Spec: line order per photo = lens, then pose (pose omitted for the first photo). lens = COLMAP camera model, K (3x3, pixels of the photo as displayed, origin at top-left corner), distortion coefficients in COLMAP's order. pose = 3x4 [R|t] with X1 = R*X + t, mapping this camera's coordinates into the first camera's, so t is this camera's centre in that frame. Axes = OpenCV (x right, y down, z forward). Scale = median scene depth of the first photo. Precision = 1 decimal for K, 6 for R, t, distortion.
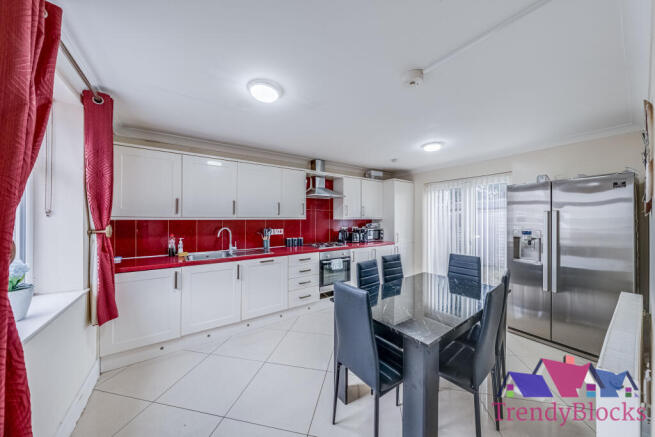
lens RADIAL K [[223.0, 0, 327.5], [0, 223.0, 218.5], [0, 0, 1]] dist [-0.001102, -0.000109]
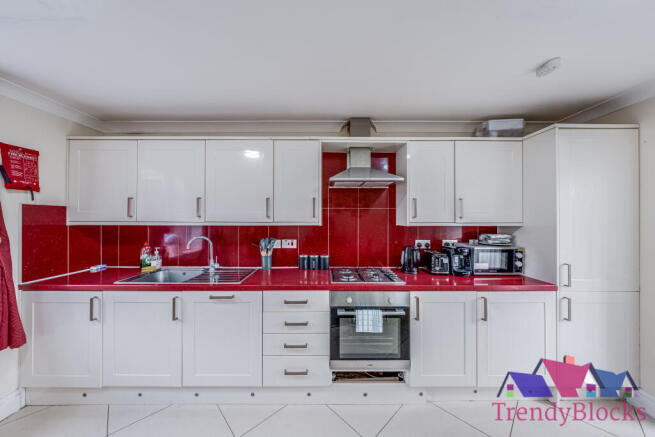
lens RADIAL K [[223.0, 0, 327.5], [0, 223.0, 218.5], [0, 0, 1]] dist [-0.001102, -0.000109]
pose [[0.820024, 0.001505, -0.572327, 0.234273], [-0.002931, 0.999994, -0.001570, -0.012659], [0.572322, 0.002965, 0.820024, 0.541841]]
